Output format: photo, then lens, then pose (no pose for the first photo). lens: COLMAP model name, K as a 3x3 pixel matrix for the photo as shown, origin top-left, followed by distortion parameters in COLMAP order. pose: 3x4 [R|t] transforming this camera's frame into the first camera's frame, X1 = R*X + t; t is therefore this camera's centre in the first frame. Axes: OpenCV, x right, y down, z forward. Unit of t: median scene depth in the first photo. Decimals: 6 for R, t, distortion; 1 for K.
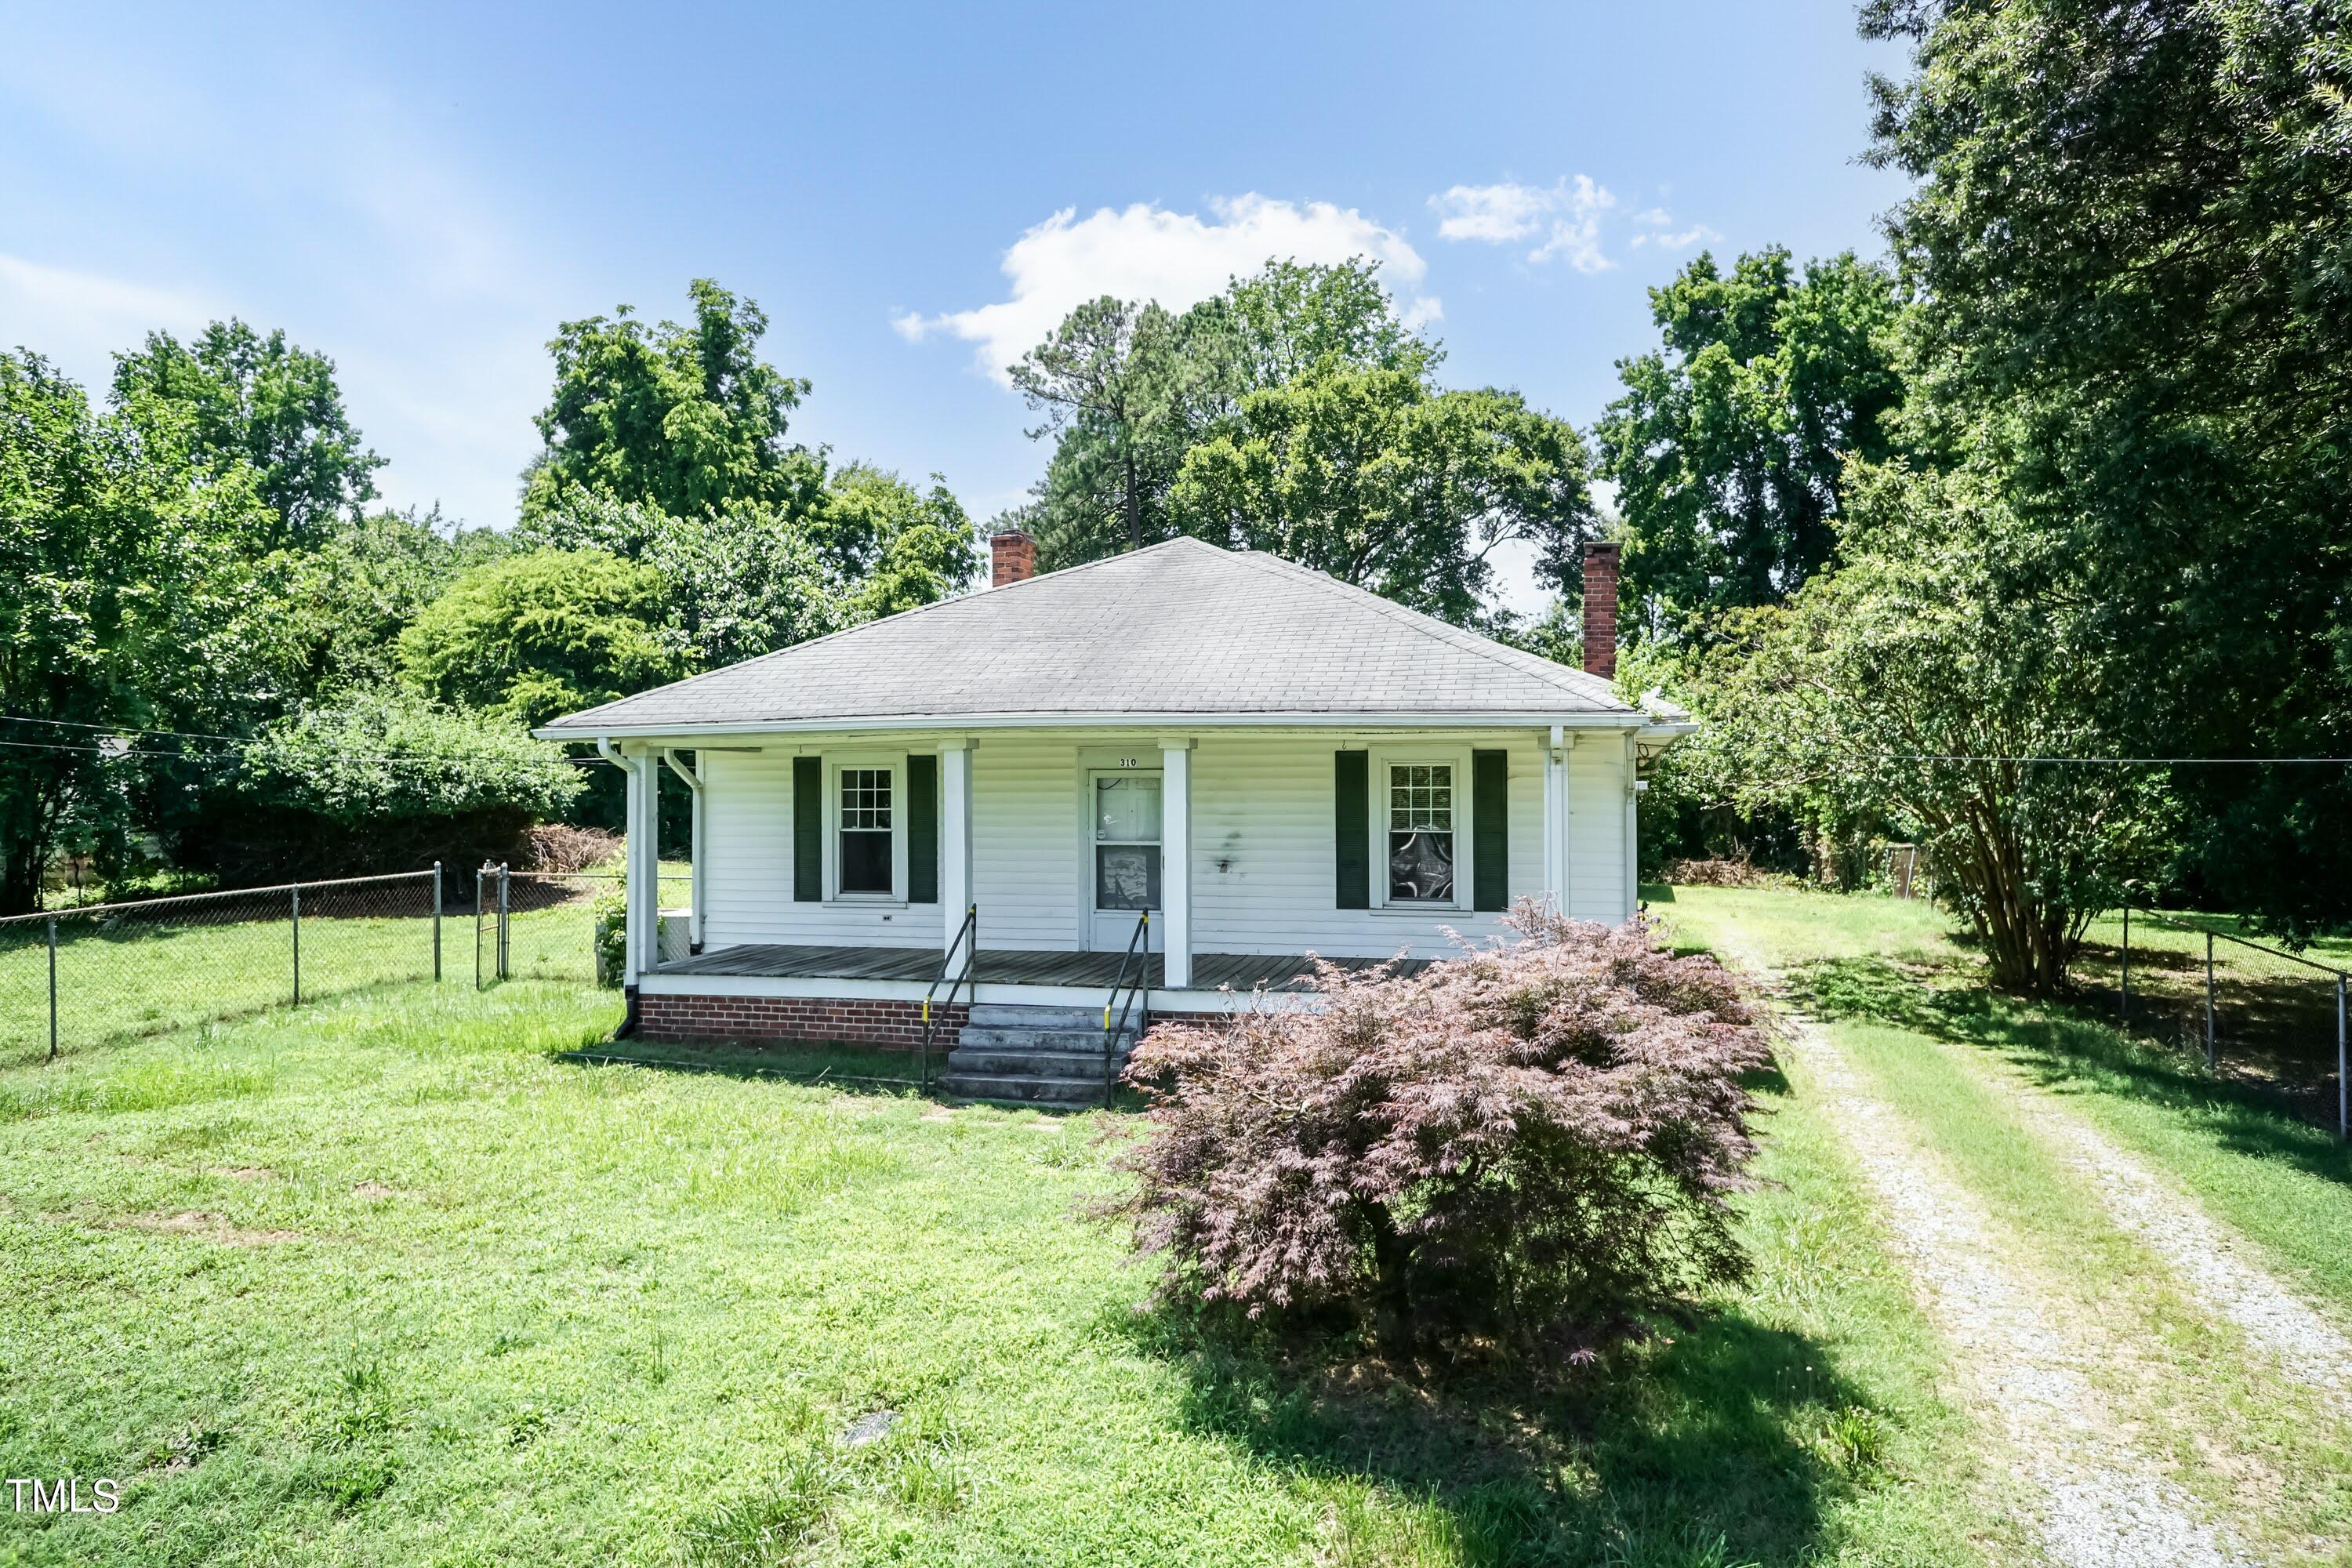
lens RADIAL K [[1617.0, 0, 1182.7], [0, 1617.0, 778.8], [0, 0, 1]] dist [-0.003500, 0.081519]
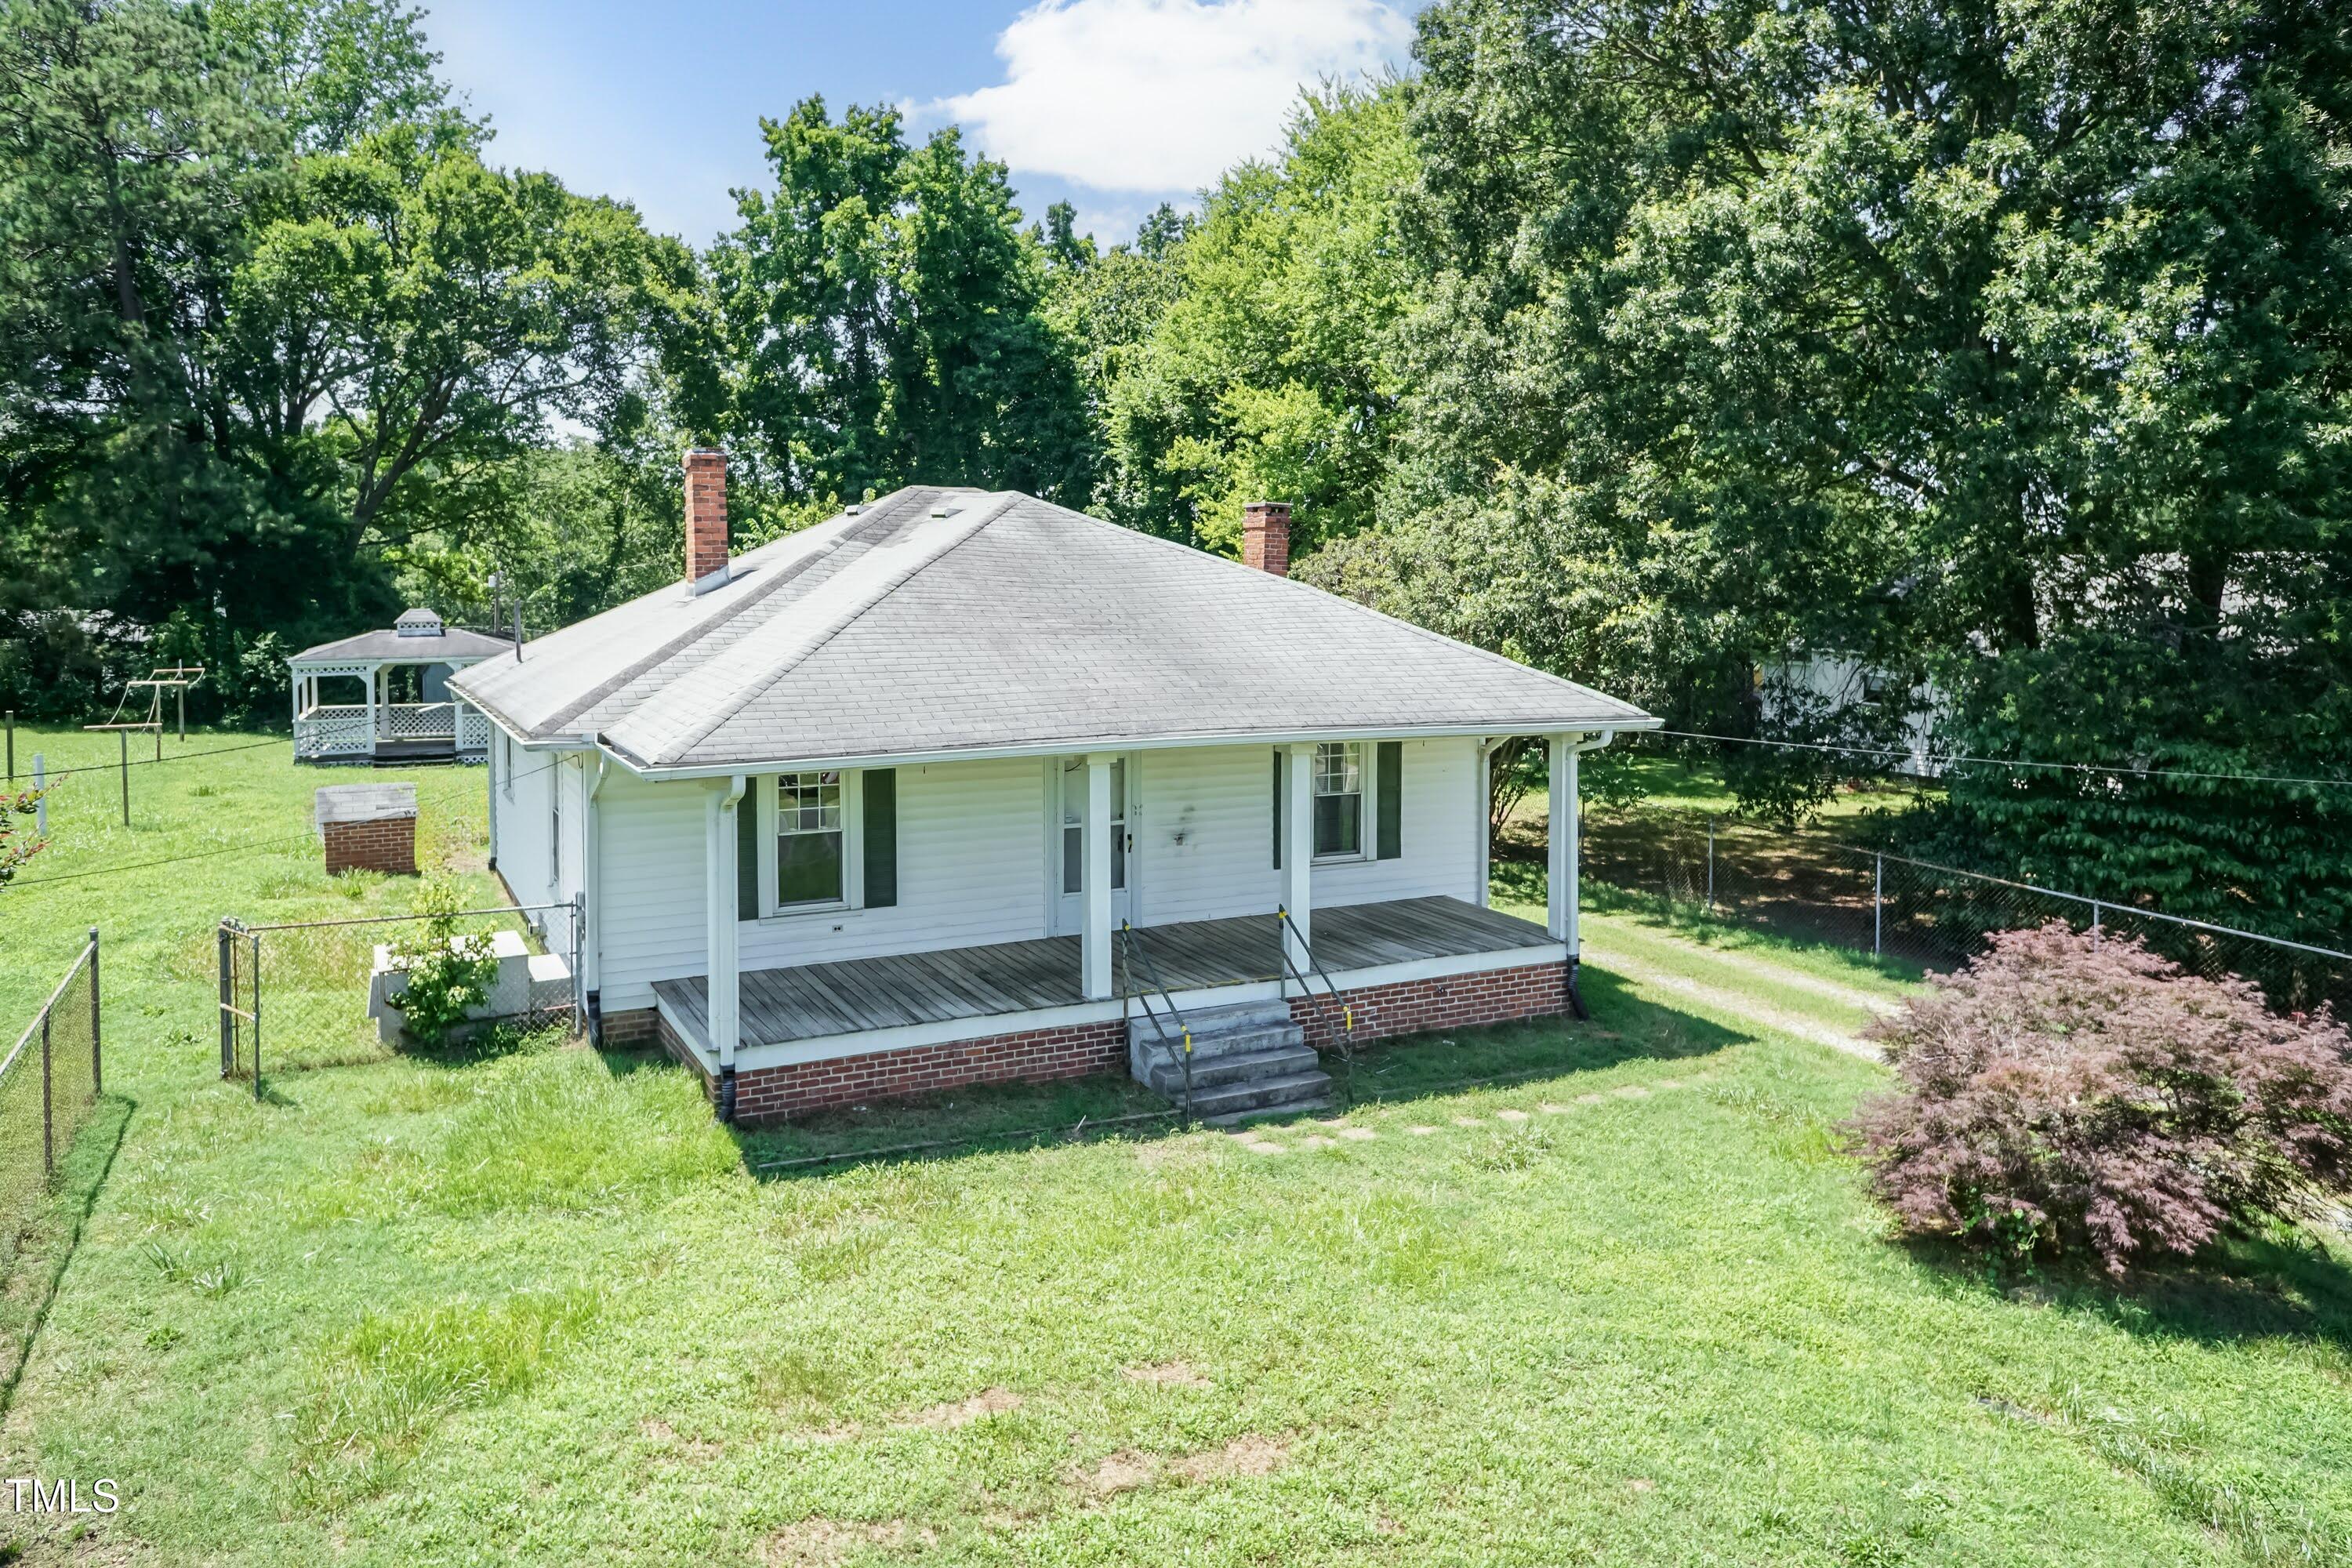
lens RADIAL K [[1683.6, 0, 1178.9], [0, 1683.6, 650.3], [0, 0, 1]] dist [0.003562, 0.001822]
pose [[0.742244, -0.029411, 0.669484, -0.237986], [-0.008437, 0.998547, 0.053222, -0.042743], [-0.670077, -0.045152, 0.740917, 0.068255]]
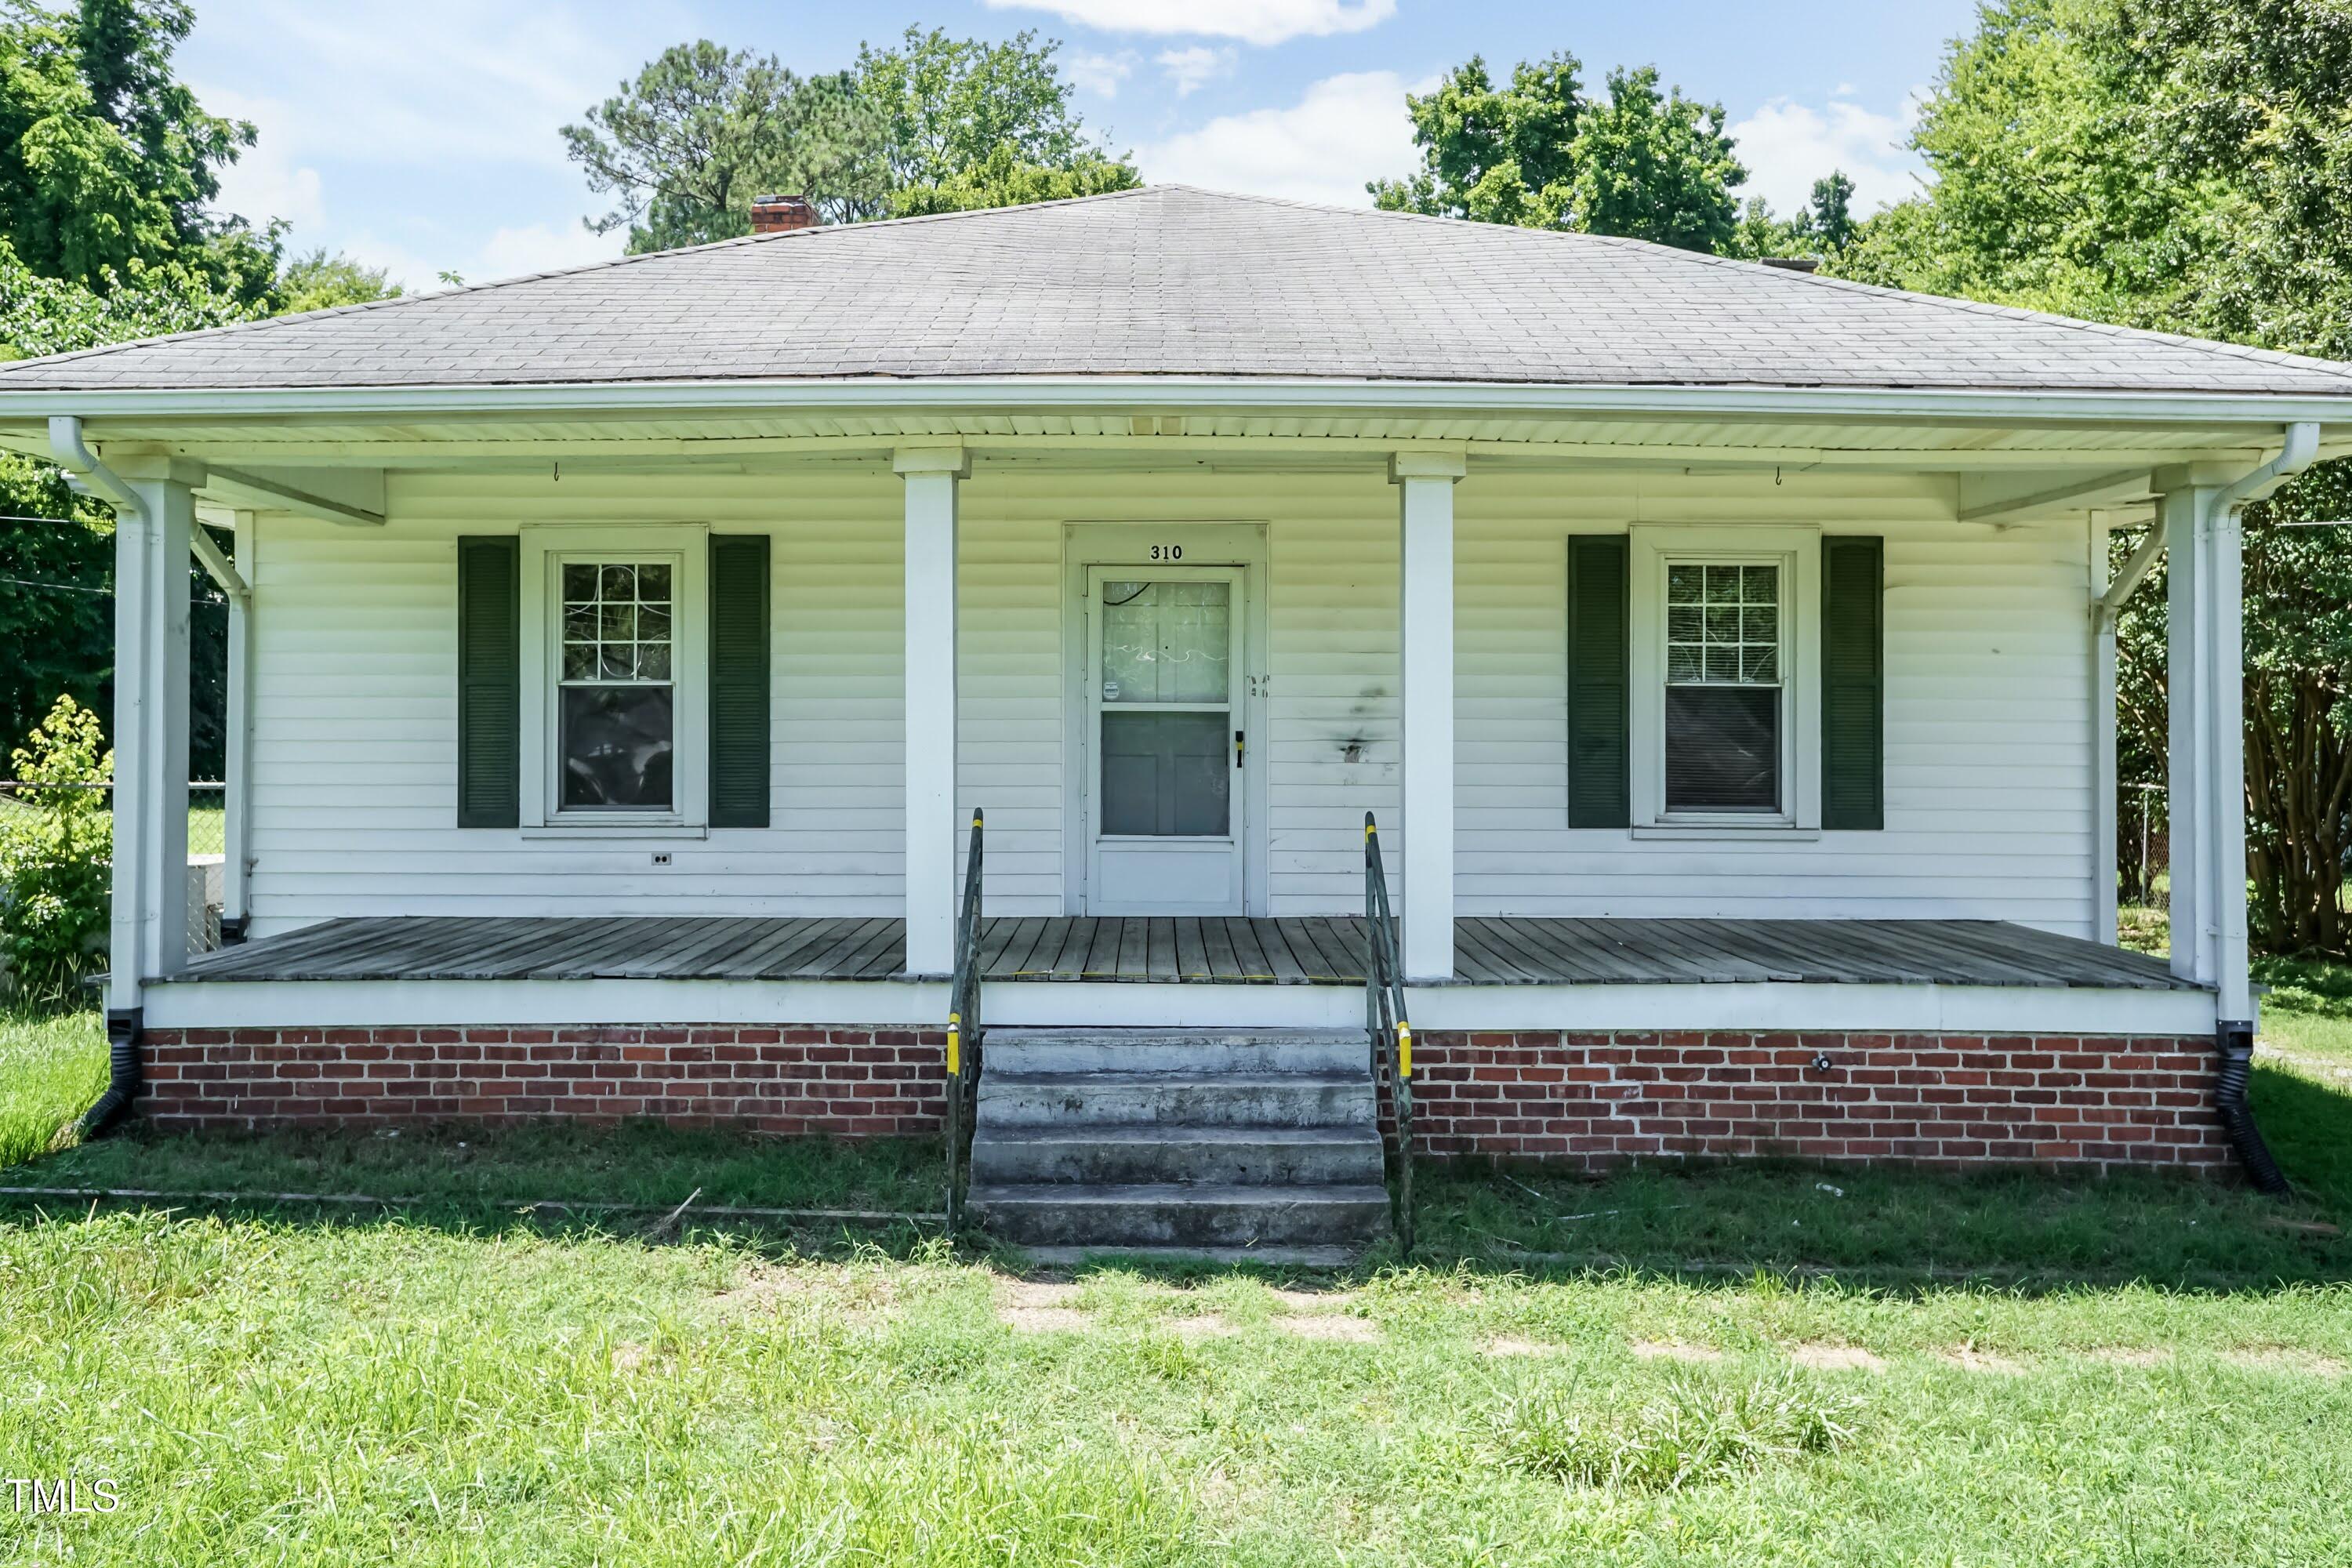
lens RADIAL K [[1884.2, 0, 1158.7], [0, 1884.2, 735.4], [0, 0, 1]] dist [0.003505, 0.052997]
pose [[0.969248, 0.006426, 0.246002, -0.063804], [-0.005820, 0.999978, -0.003191, 0.017597], [-0.246017, 0.001661, 0.969264, 0.142458]]
